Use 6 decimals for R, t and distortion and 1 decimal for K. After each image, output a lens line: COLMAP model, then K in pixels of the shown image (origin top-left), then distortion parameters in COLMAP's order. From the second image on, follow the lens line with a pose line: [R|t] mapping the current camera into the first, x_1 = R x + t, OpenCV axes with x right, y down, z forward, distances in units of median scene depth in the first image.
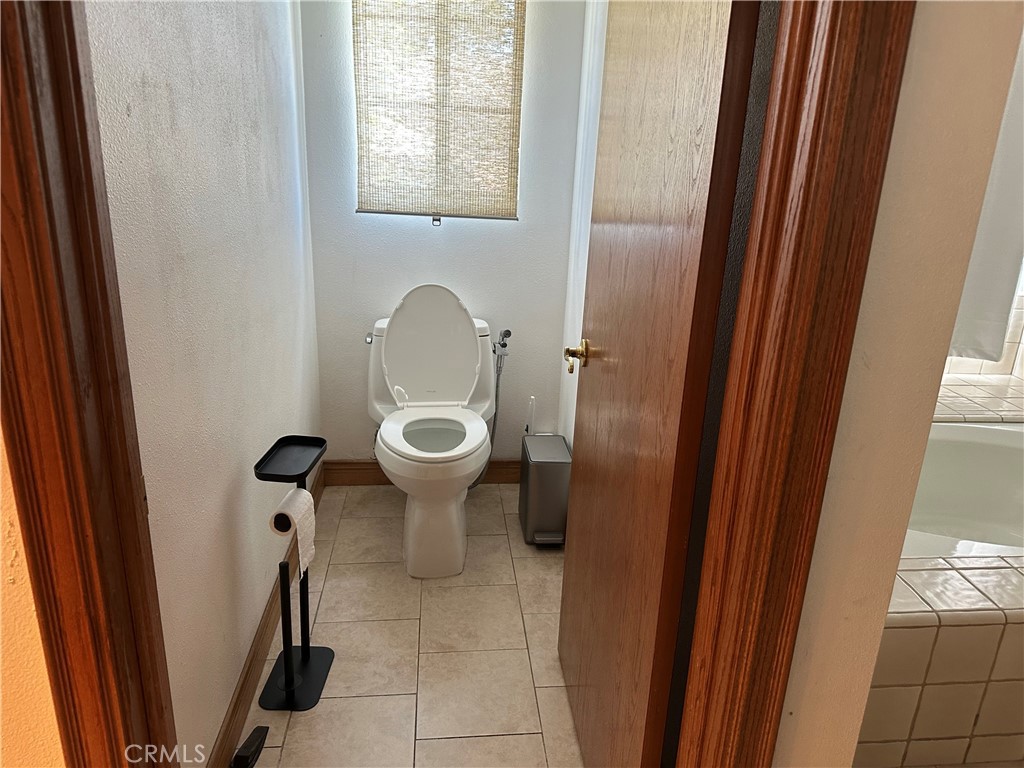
lens RADIAL K [[735.4, 0, 521.1], [0, 735.4, 386.2], [0, 0, 1]] dist [0.080384, -0.086710]
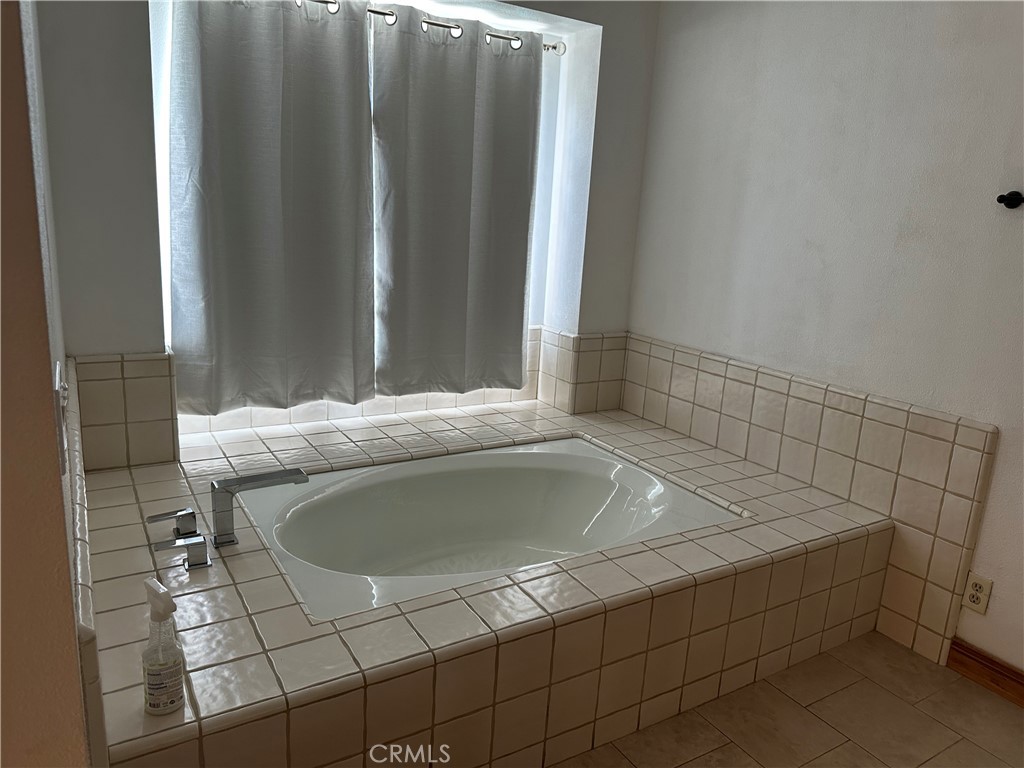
lens RADIAL K [[727.1, 0, 533.0], [0, 727.1, 376.7], [0, 0, 1]] dist [0.087692, -0.084798]
pose [[0.894946, -0.085595, 0.437887, 0.180782], [0.117762, 0.991939, -0.046784, 0.001412], [-0.430353, 0.093435, 0.897812, 0.019866]]
